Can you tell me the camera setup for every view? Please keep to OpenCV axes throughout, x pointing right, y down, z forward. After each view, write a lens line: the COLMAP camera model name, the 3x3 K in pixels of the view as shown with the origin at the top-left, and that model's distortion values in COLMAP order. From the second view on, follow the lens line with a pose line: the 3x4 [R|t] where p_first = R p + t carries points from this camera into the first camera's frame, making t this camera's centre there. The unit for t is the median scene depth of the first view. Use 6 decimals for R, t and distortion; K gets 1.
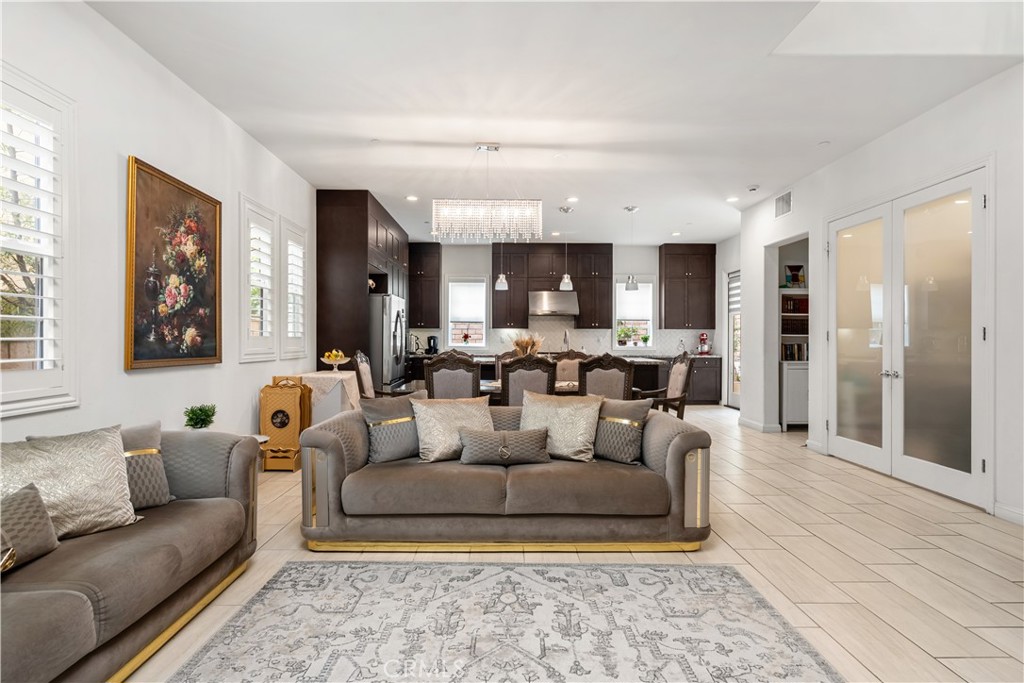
lens RADIAL K [[503.5, 0, 507.4], [0, 503.5, 340.0], [0, 0, 1]] dist [0.000846, -0.000155]
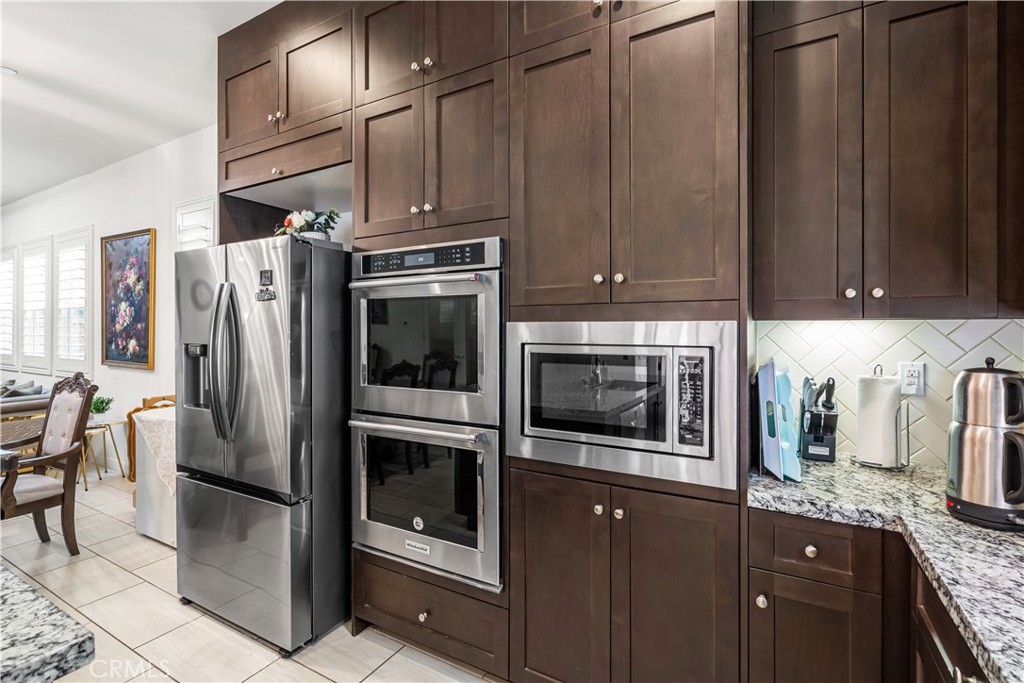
lens RADIAL K [[476.1, 0, 510.6], [0, 476.1, 330.5], [0, 0, 1]] dist [-0.004547, 0.003447]
pose [[-0.502576, -0.004561, -0.864521, -0.058394], [-0.003813, 0.999988, -0.003059, -0.049559], [0.864525, 0.001759, -0.502587, 2.573120]]
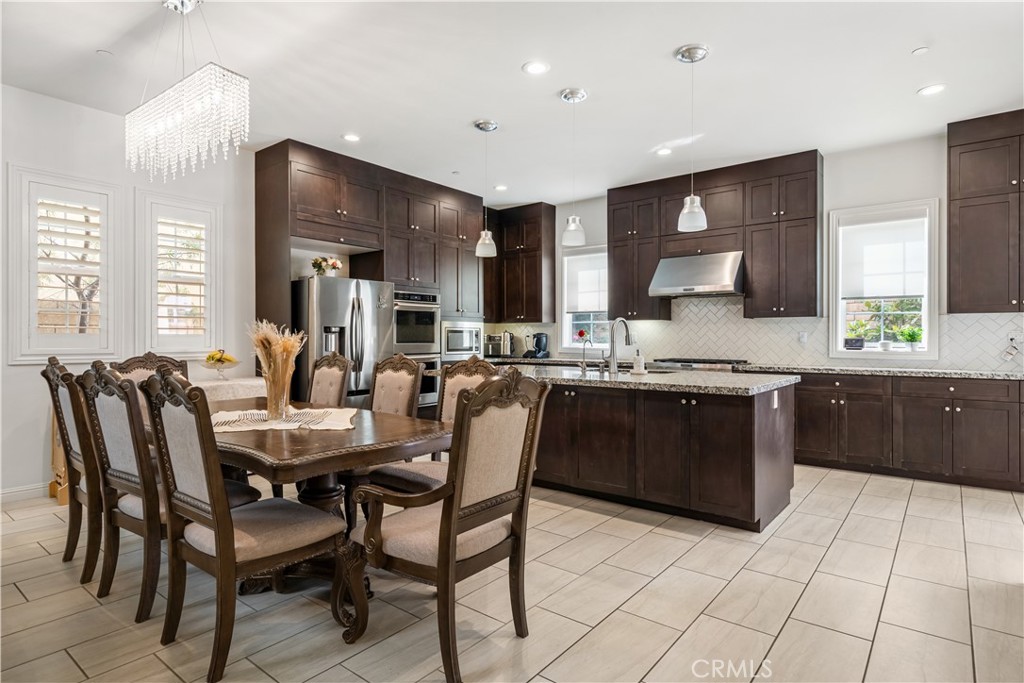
lens RADIAL K [[560.4, 0, 503.5], [0, 560.4, 337.1], [0, 0, 1]] dist [0.009264, -0.002444]
pose [[0.776865, -0.003111, -0.629659, 0.880124], [0.000116, 0.999988, -0.004797, 0.004521], [0.629667, 0.003653, 0.776857, 0.976209]]
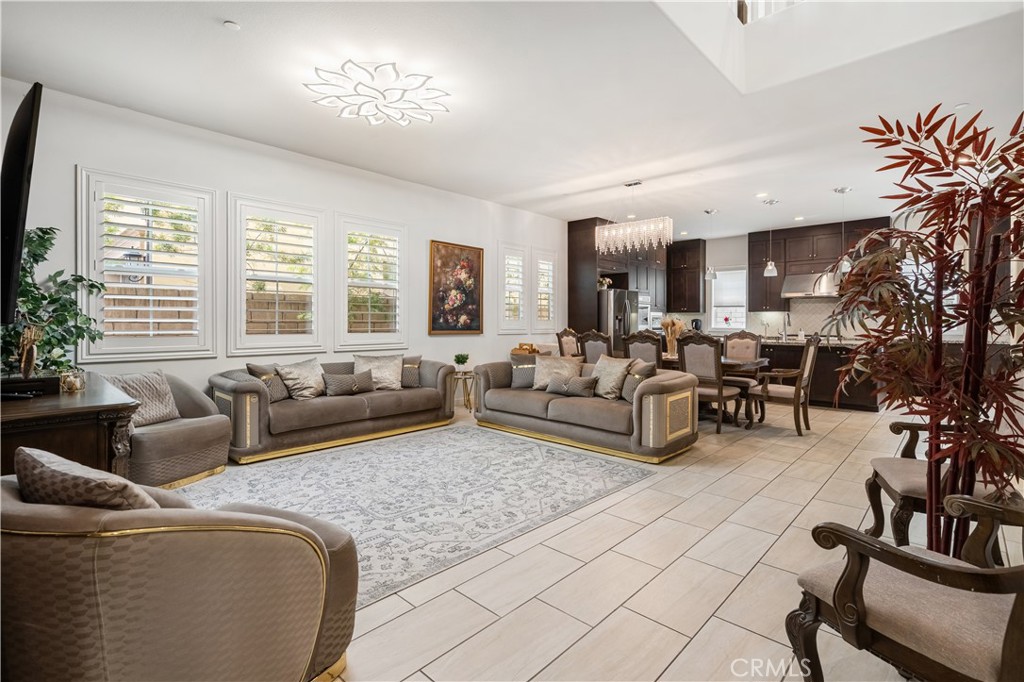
lens RADIAL K [[476.1, 0, 512.4], [0, 476.1, 319.4], [0, 0, 1]] dist [-0.004547, 0.003447]
pose [[0.719616, -0.004872, -0.694355, 0.863682], [-0.001501, 0.999962, -0.008572, 0.007466], [0.694370, 0.007211, 0.719582, -0.239334]]
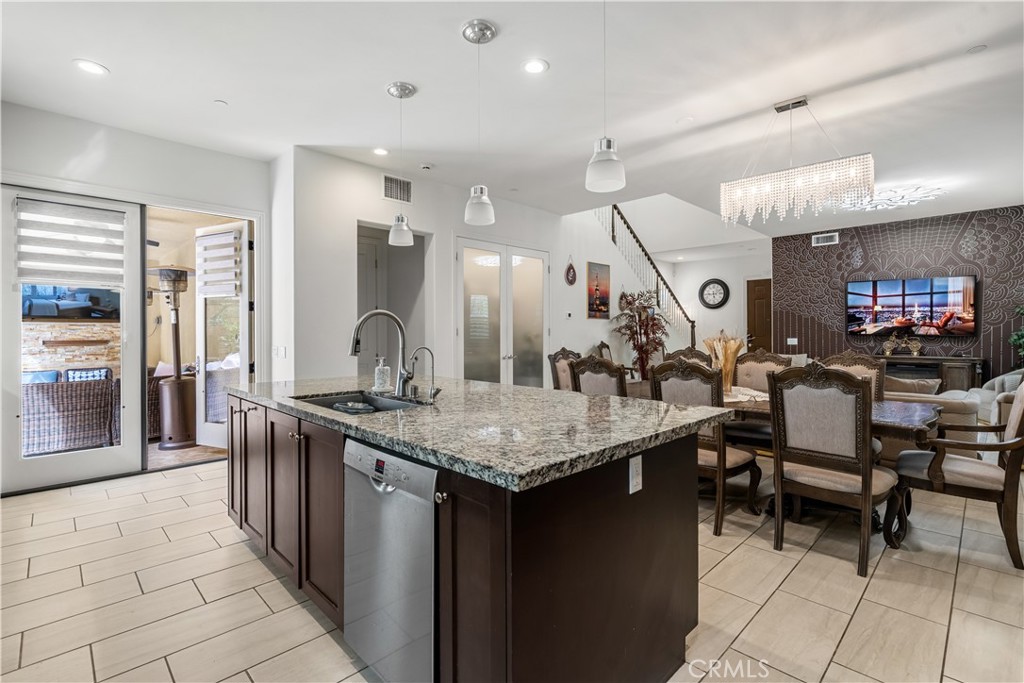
lens RADIAL K [[476.1, 0, 514.4], [0, 476.1, 331.7], [0, 0, 1]] dist [-0.004547, 0.003447]
pose [[-0.699493, 0.000169, 0.714640, -0.378141], [0.002922, 0.999992, 0.002624, -0.018407], [-0.714634, 0.003924, -0.699488, 2.546729]]
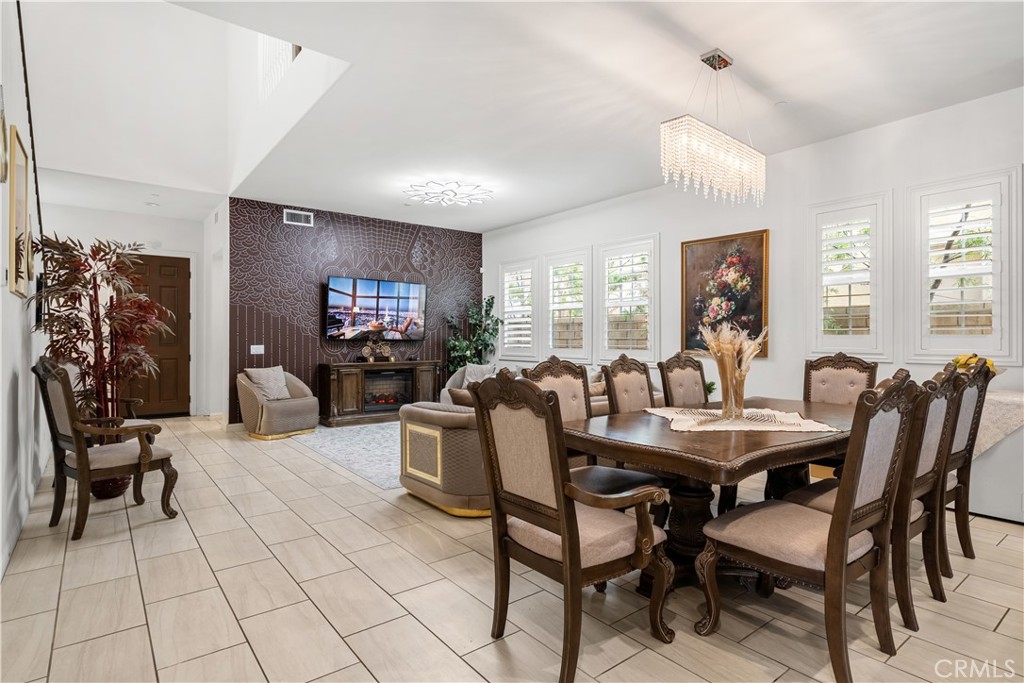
lens RADIAL K [[524.2, 0, 512.1], [0, 524.2, 334.3], [0, 0, 1]] dist [0.002486, 0.004864]
pose [[-0.791213, -0.006905, -0.611501, 0.849562], [-0.002375, 0.999963, -0.008218, 0.001547], [0.611536, -0.005049, -0.791201, 1.895345]]
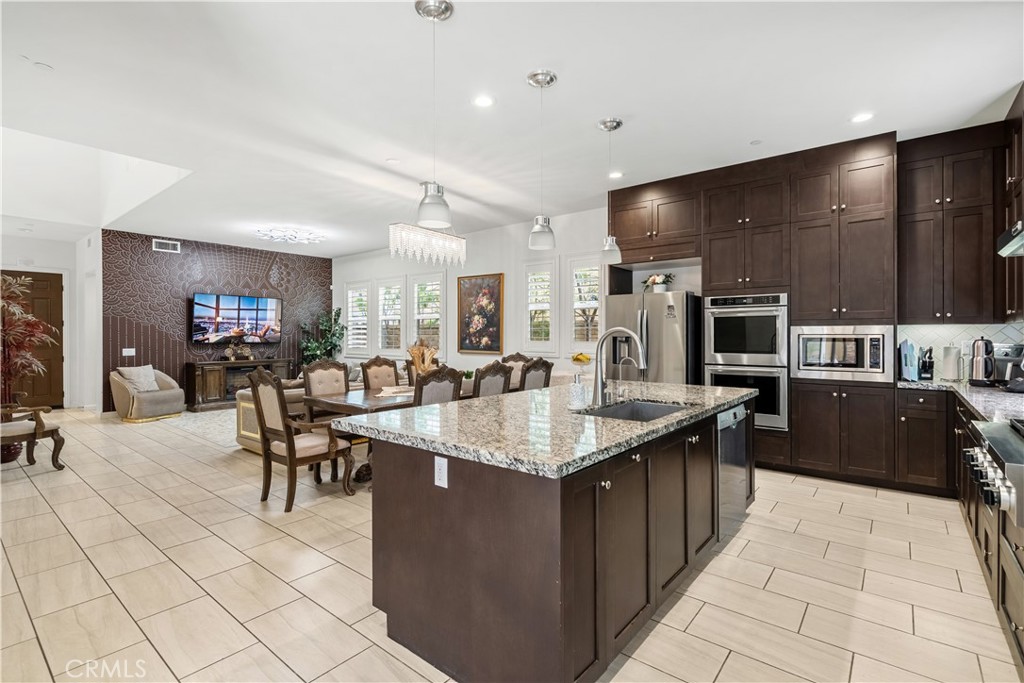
lens RADIAL K [[476.1, 0, 514.6], [0, 476.1, 335.2], [0, 0, 1]] dist [-0.004547, 0.003447]
pose [[-0.636494, 0.000514, -0.771282, 0.969229], [-0.000140, 1.000000, 0.000781, -0.036345], [0.771282, 0.000605, -0.636493, 2.562935]]
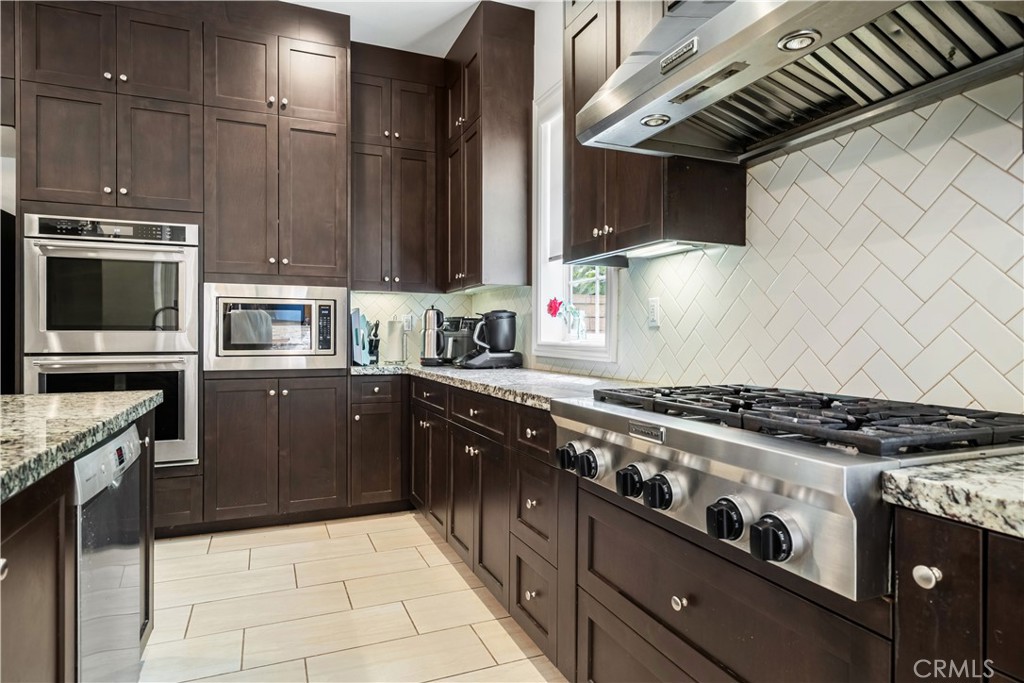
lens RADIAL K [[587.1, 0, 508.2], [0, 587.1, 333.5], [0, 0, 1]] dist [0.011663, 0.000286]
pose [[0.372932, -0.005174, -0.927844, 0.544295], [-0.002263, 0.999976, -0.006485, 0.024675], [0.927856, 0.004518, 0.372911, 2.420761]]
